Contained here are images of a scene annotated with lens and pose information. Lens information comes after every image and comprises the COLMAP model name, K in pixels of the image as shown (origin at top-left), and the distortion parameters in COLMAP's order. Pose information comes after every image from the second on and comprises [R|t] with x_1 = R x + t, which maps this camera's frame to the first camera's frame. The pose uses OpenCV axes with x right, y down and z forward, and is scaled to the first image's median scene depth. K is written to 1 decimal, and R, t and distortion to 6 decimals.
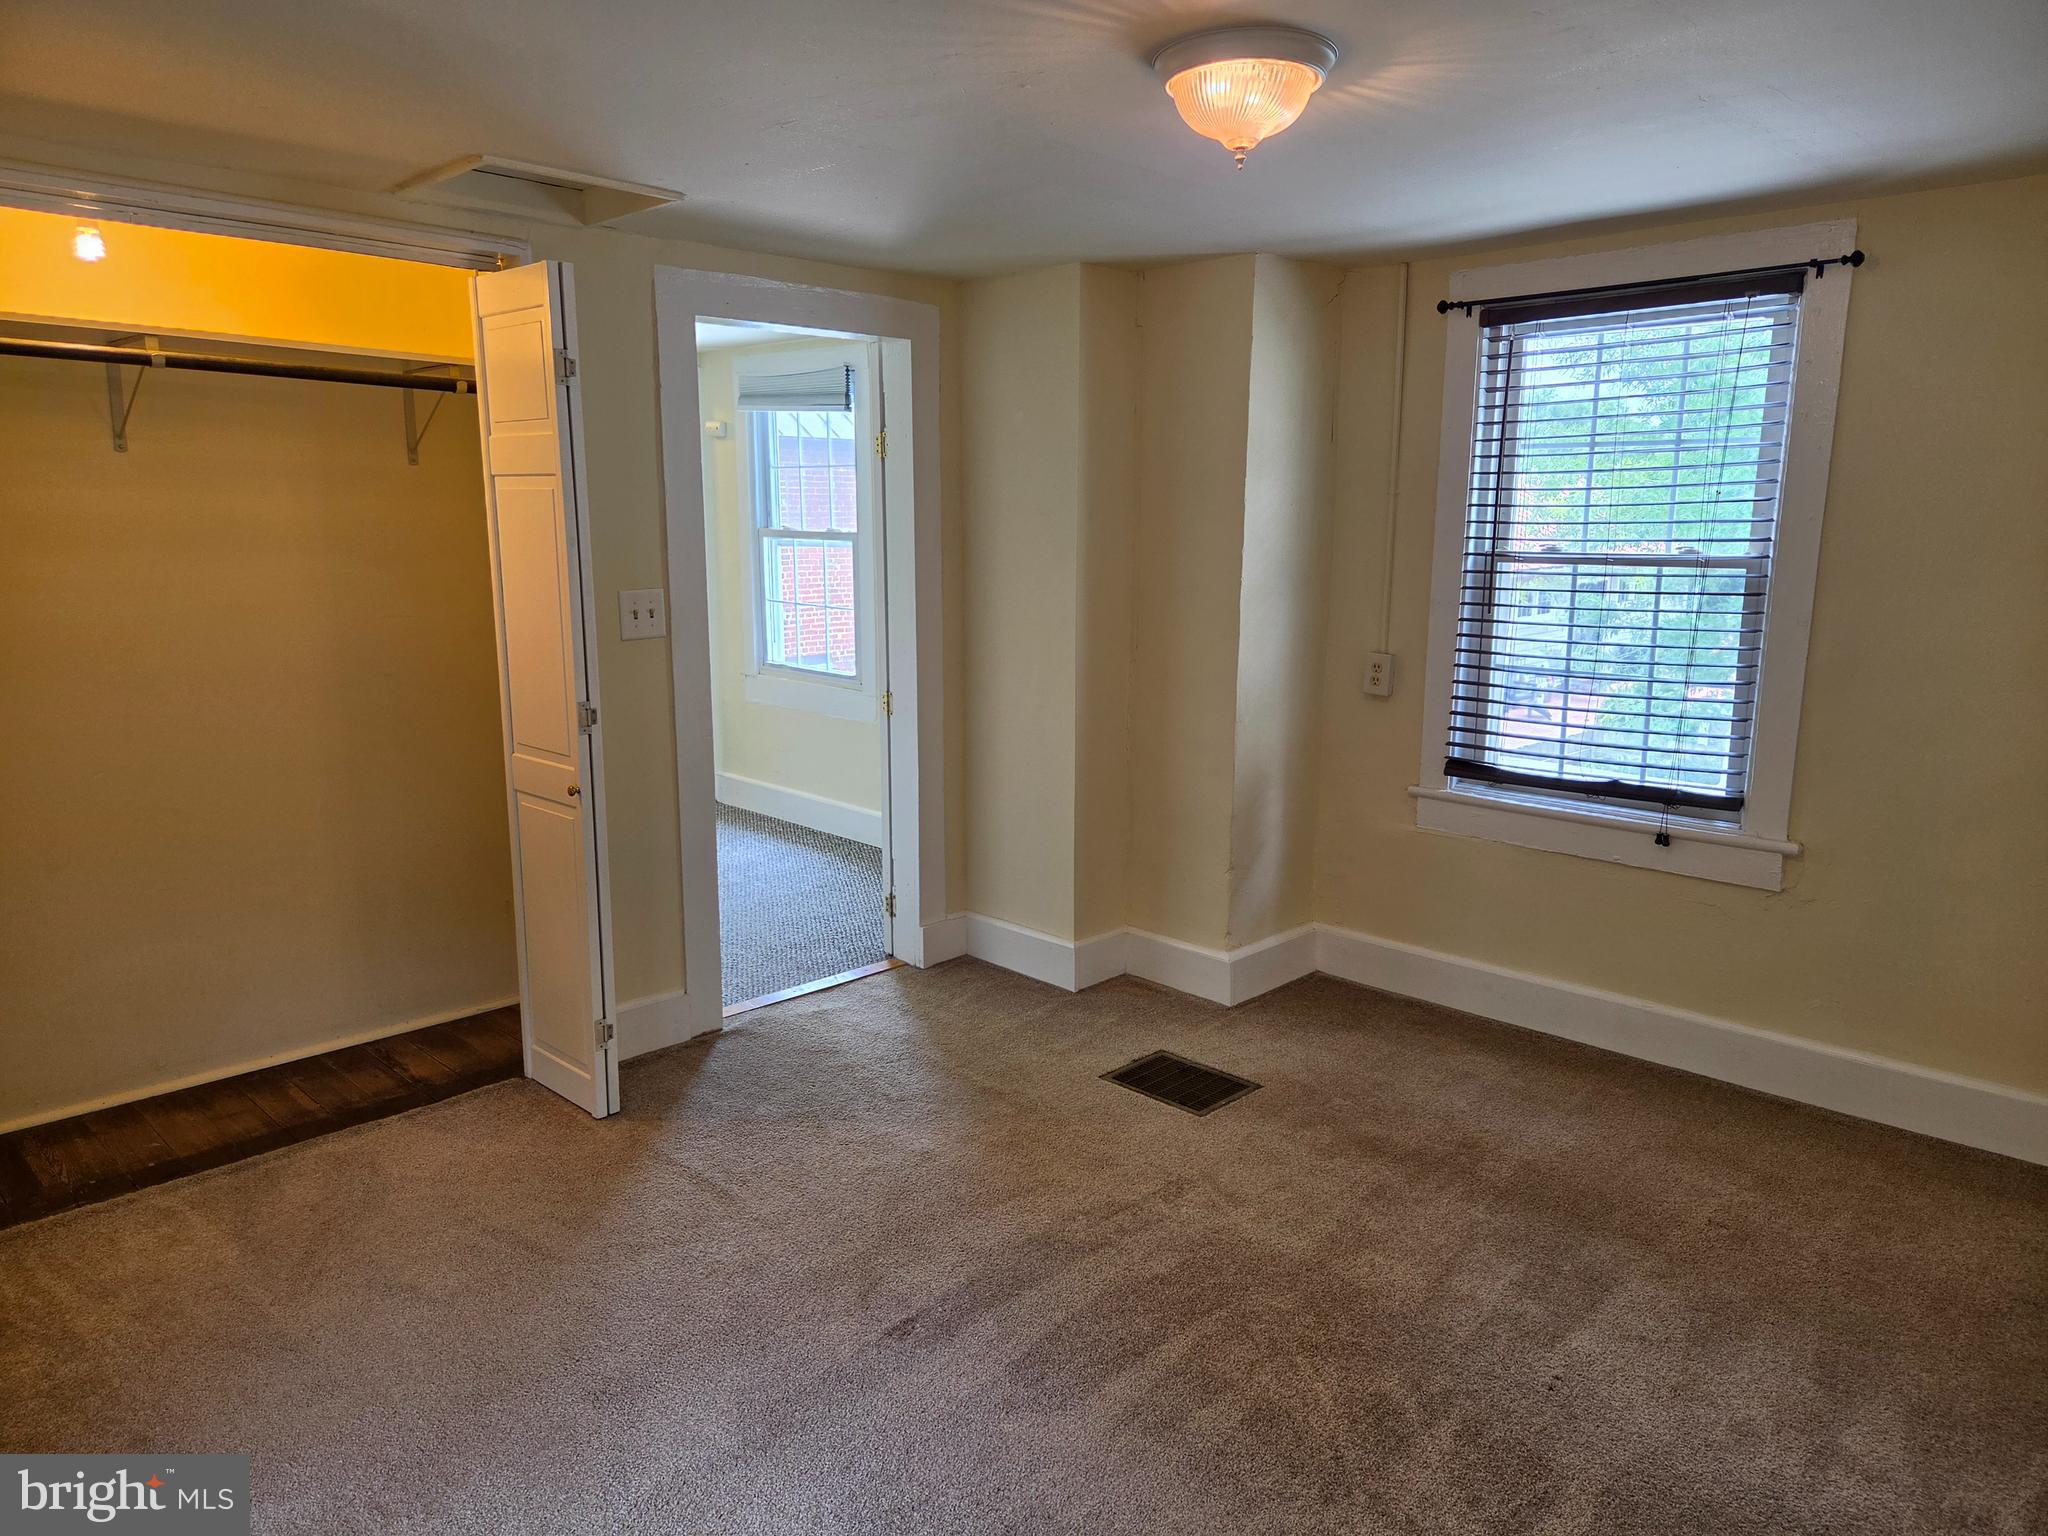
lens RADIAL K [[1371.7, 0, 1036.2], [0, 1371.7, 758.1], [0, 0, 1]] dist [0.059588, -0.050445]
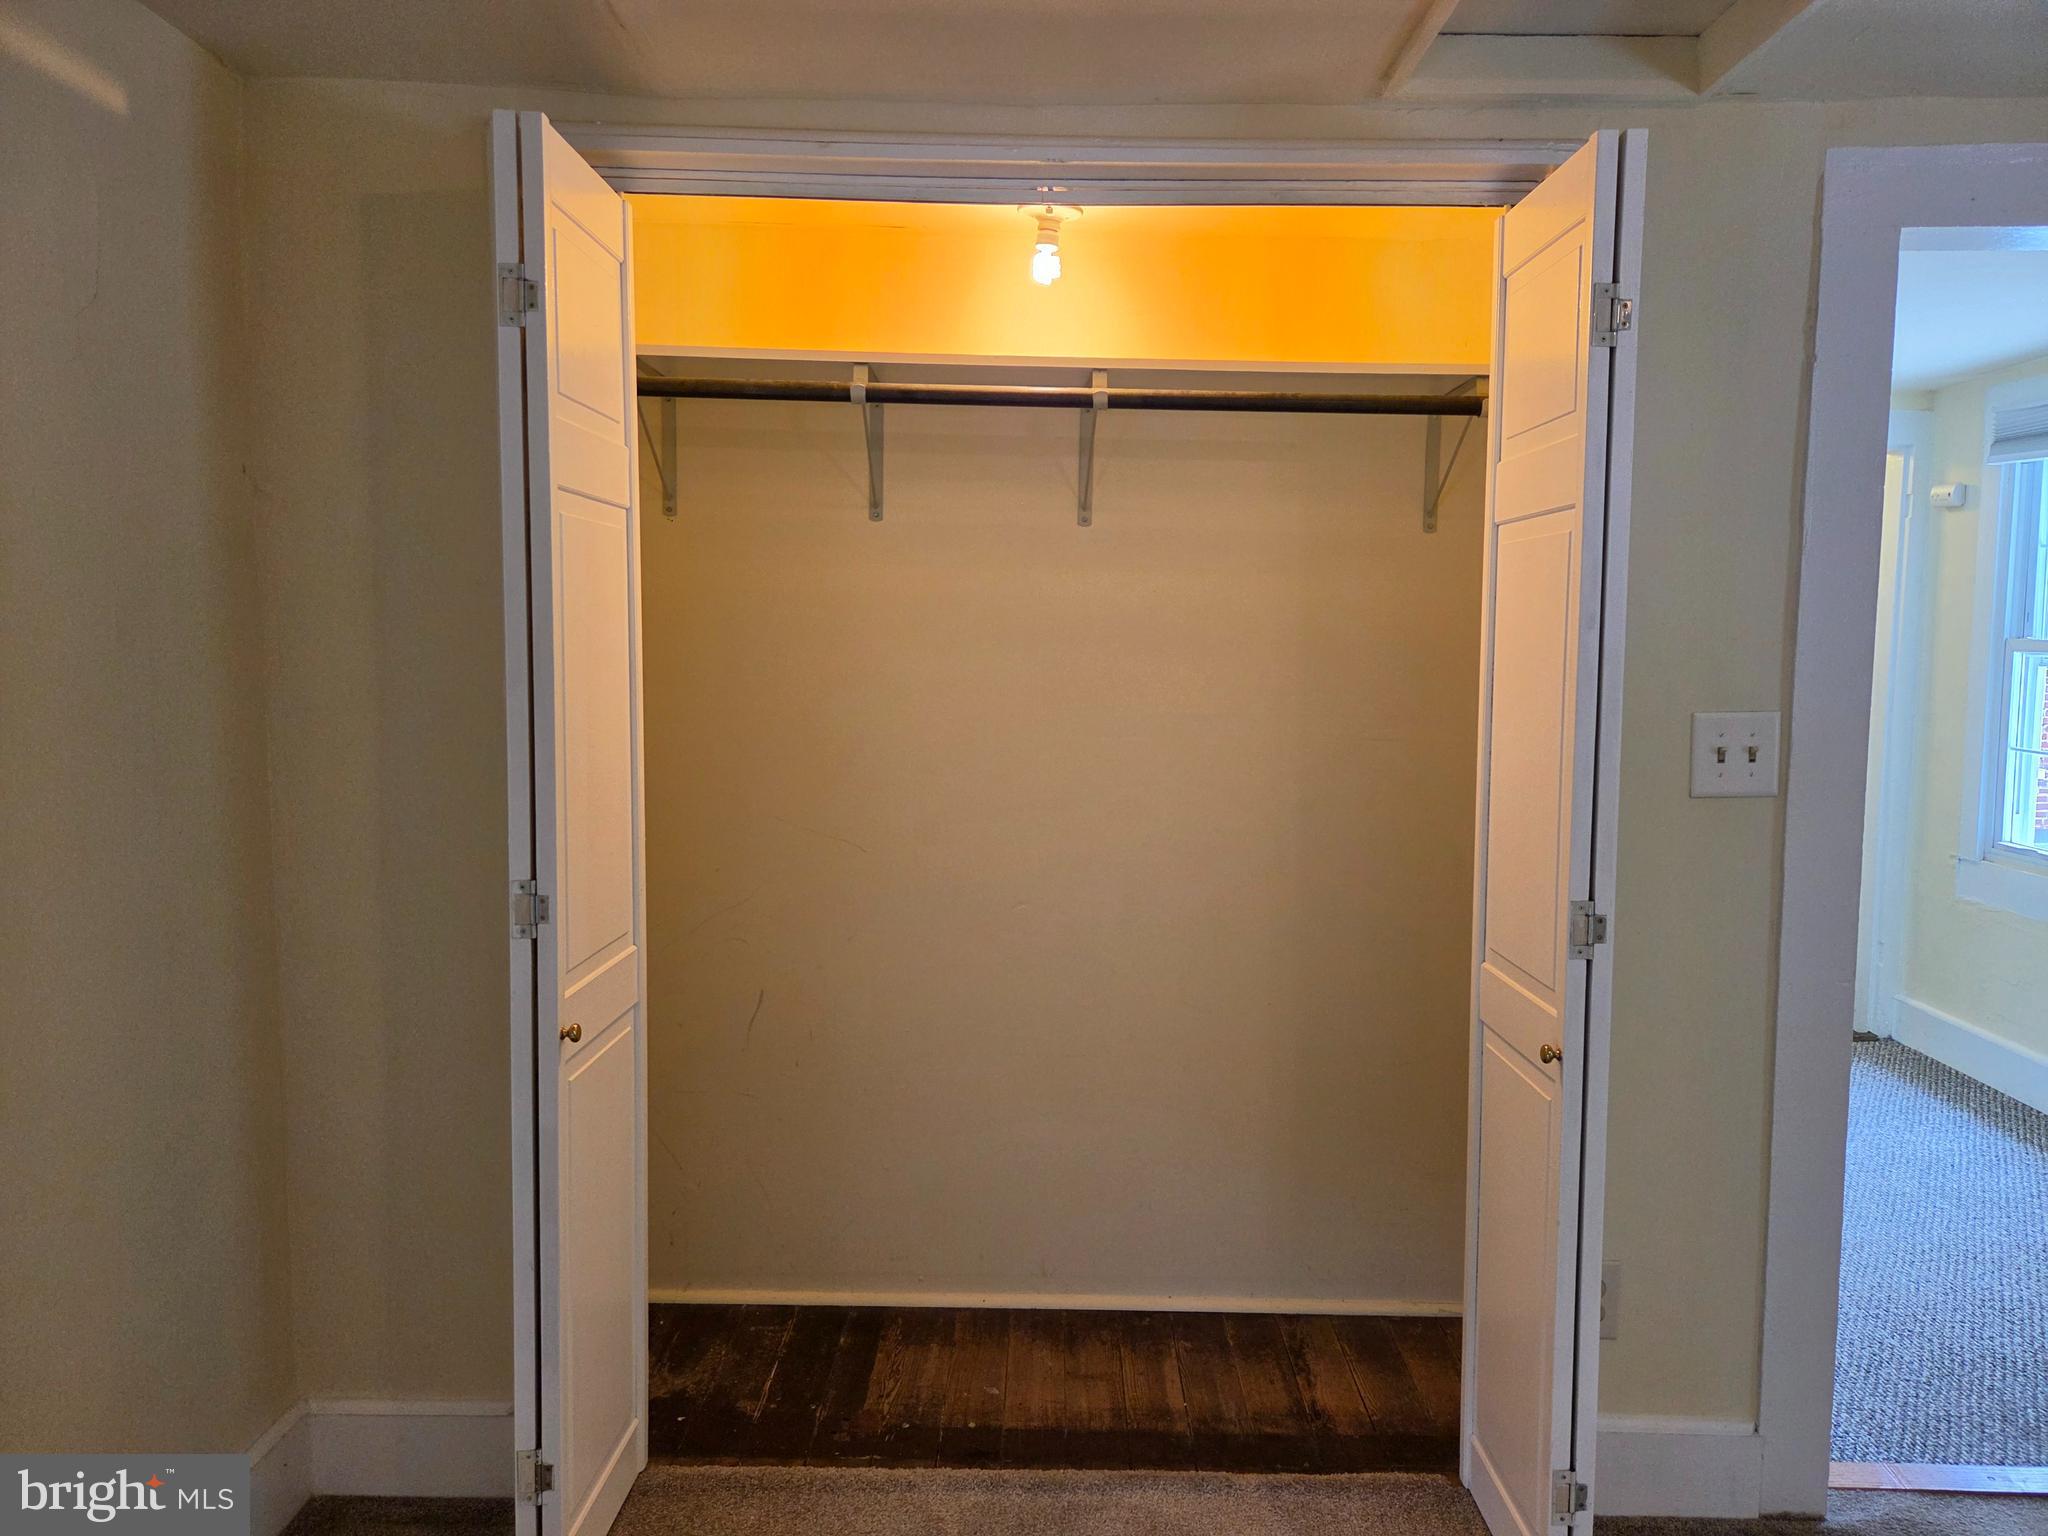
lens RADIAL K [[1371.7, 0, 1036.2], [0, 1371.7, 758.1], [0, 0, 1]] dist [0.059588, -0.050445]
pose [[0.690902, 0.061769, -0.720305, -0.073169], [-0.131619, 0.990439, -0.041312, -0.042656], [0.710866, 0.123348, 0.692426, 0.410724]]
